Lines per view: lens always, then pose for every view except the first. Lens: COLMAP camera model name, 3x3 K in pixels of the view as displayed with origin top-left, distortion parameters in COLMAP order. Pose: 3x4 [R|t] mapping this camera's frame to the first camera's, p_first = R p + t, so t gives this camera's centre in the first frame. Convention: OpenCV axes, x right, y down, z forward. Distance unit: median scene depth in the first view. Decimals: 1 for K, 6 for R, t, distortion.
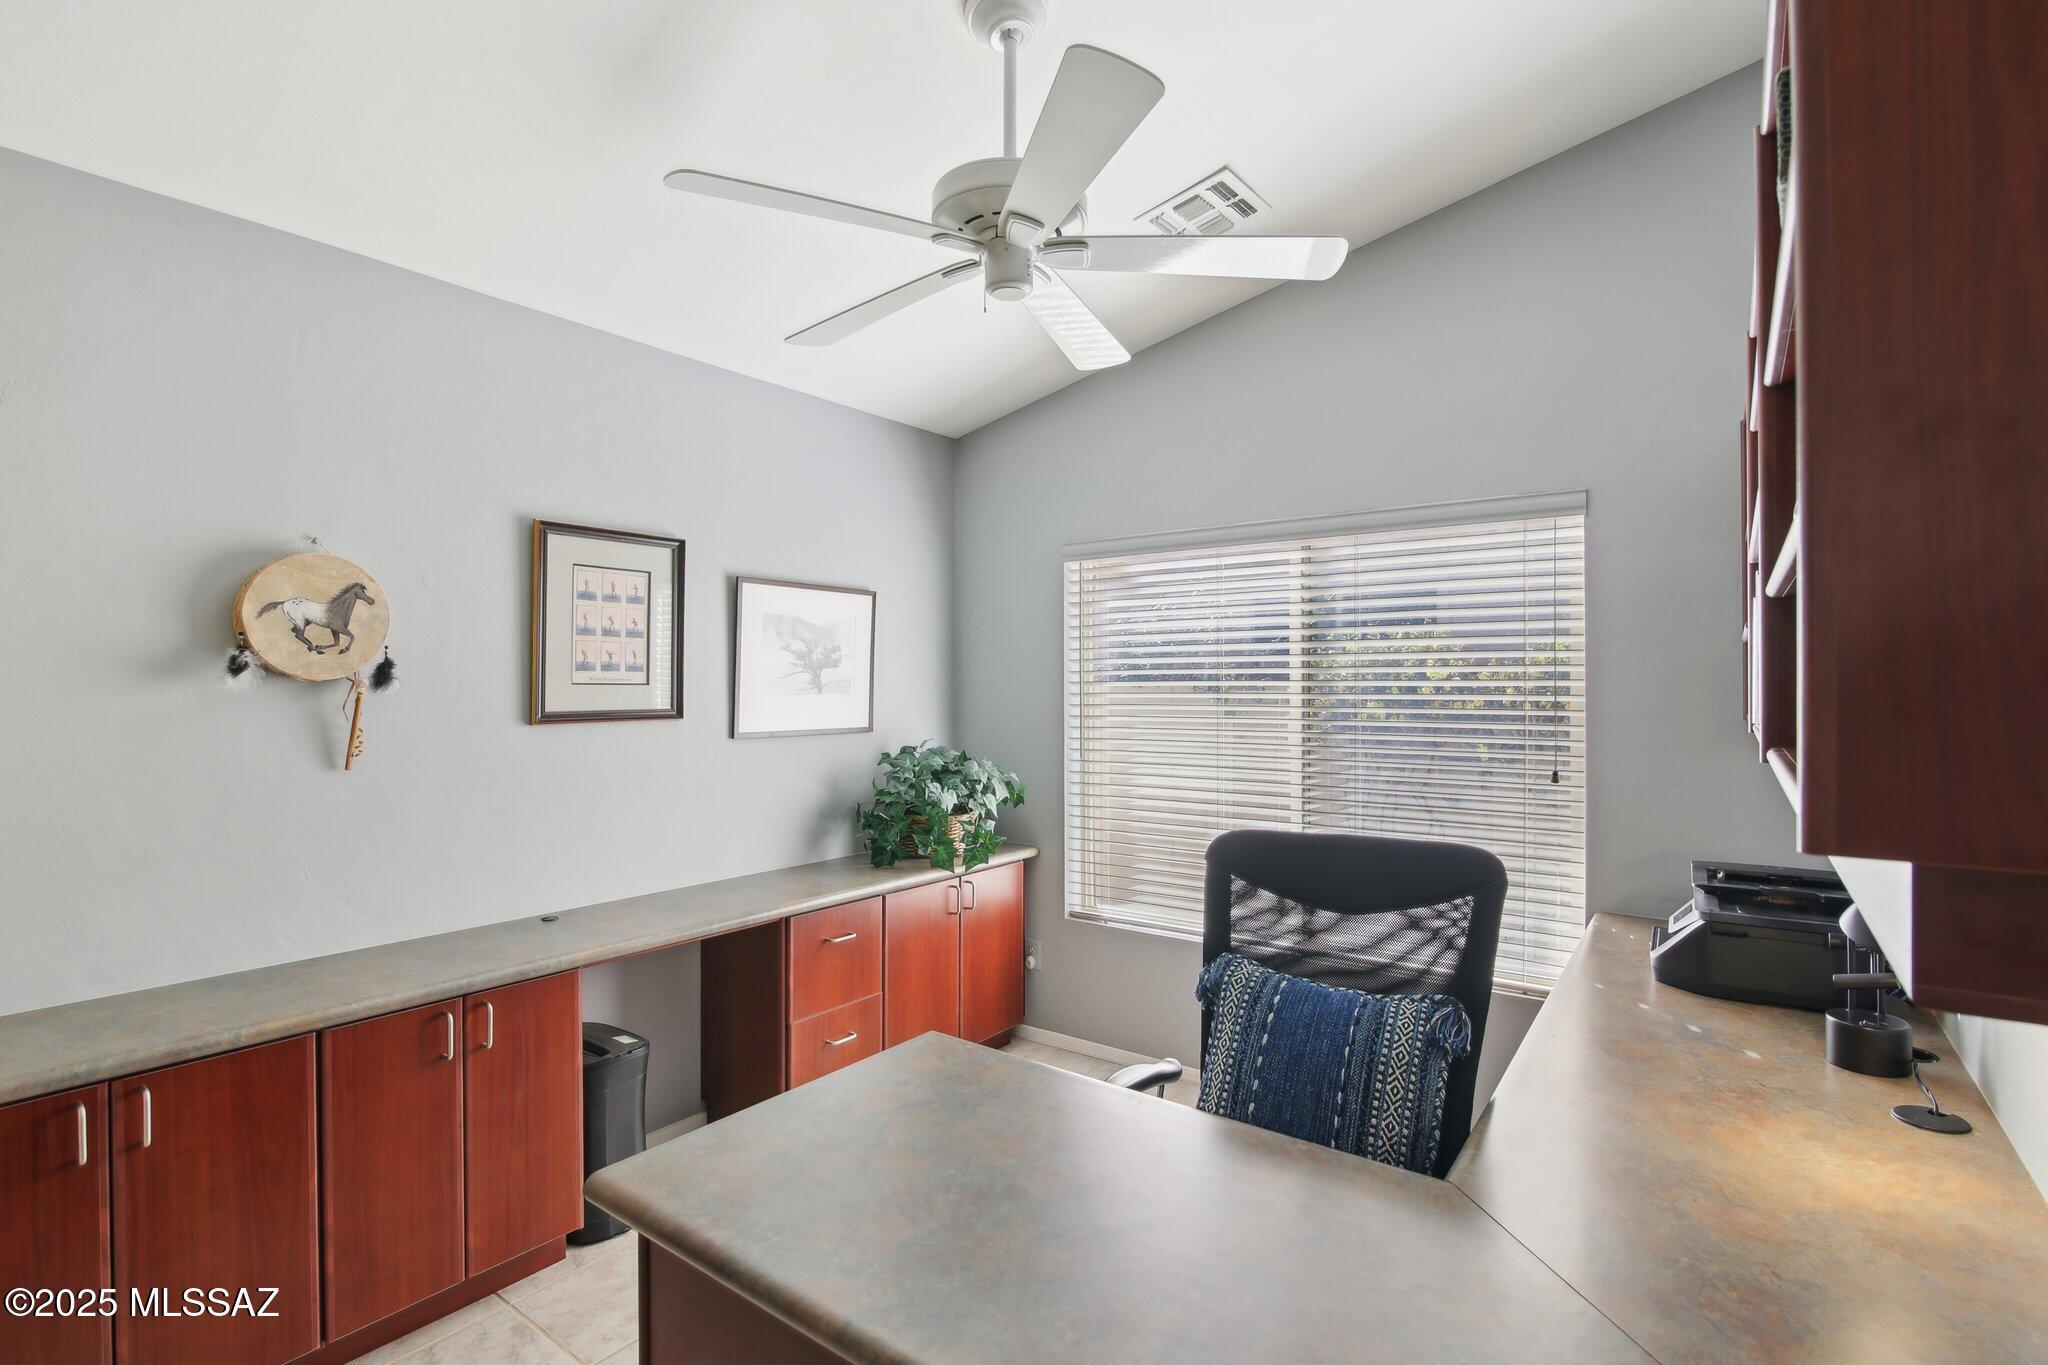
lens RADIAL K [[960.0, 0, 1026.6], [0, 960.0, 684.9], [0, 0, 1]] dist [-0.009919, -0.000936]
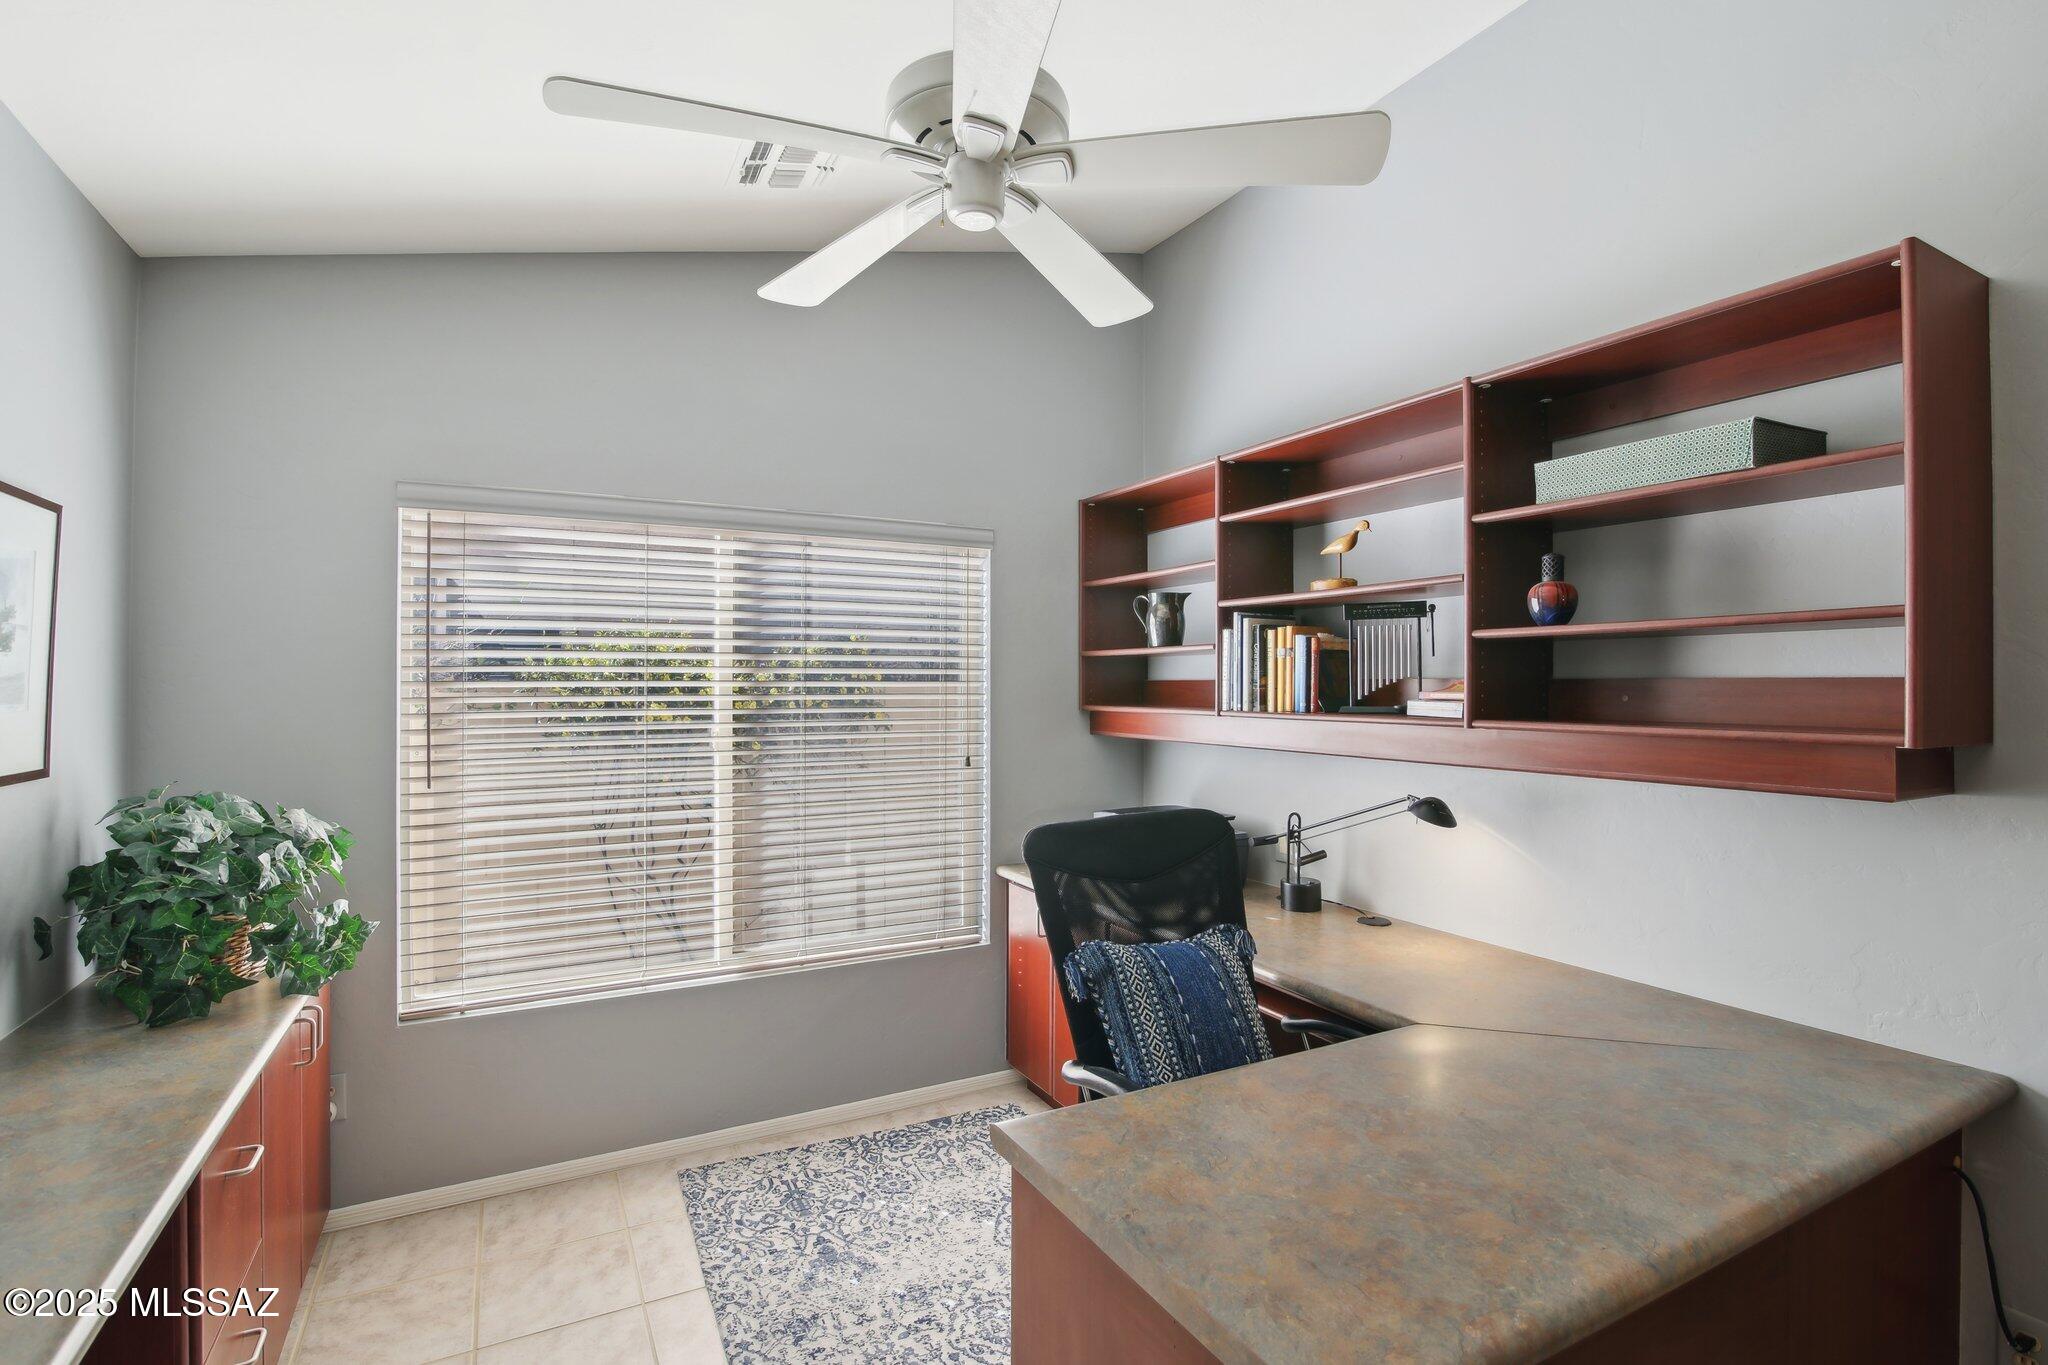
lens RADIAL K [[960.0, 0, 1020.3], [0, 960.0, 685.0], [0, 0, 1]] dist [-0.009919, -0.000936]
pose [[0.435729, -0.000217, 0.900078, -0.391461], [0.000755, 1.000000, -0.000125, -0.000213], [-0.900078, 0.000734, 0.435729, 0.311315]]
